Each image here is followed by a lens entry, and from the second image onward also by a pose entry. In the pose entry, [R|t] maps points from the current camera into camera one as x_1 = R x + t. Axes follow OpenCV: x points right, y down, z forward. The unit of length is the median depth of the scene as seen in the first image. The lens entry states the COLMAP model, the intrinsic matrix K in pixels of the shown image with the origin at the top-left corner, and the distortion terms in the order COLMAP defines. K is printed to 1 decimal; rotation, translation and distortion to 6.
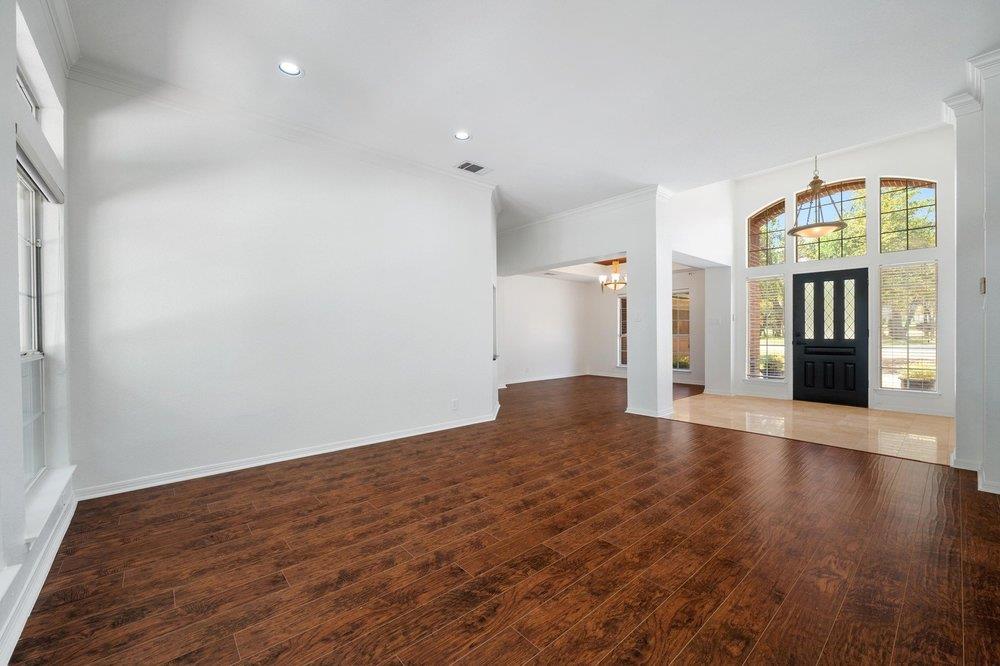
lens RADIAL K [[400.5, 0, 503.1], [0, 400.5, 331.7], [0, 0, 1]] dist [-0.005567, 0.000169]
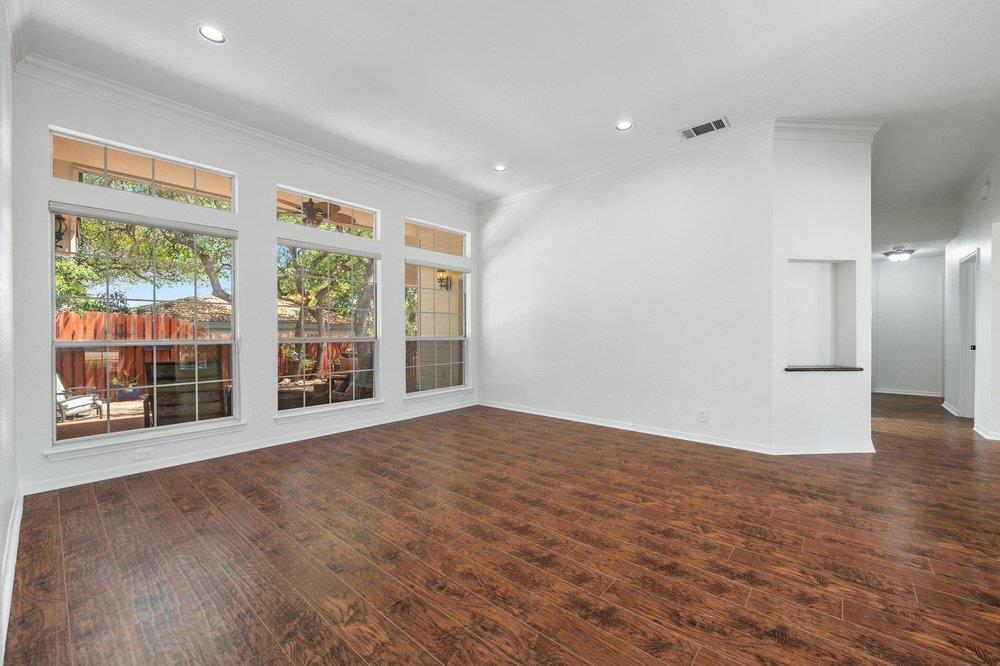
lens RADIAL K [[400.5, 0, 501.9], [0, 400.5, 329.7], [0, 0, 1]] dist [-0.005567, 0.000169]
pose [[0.136606, 0.007206, -0.990599, 1.169288], [-0.001083, 0.999974, 0.007125, -0.009843], [0.990625, 0.000099, 0.136611, 0.823115]]
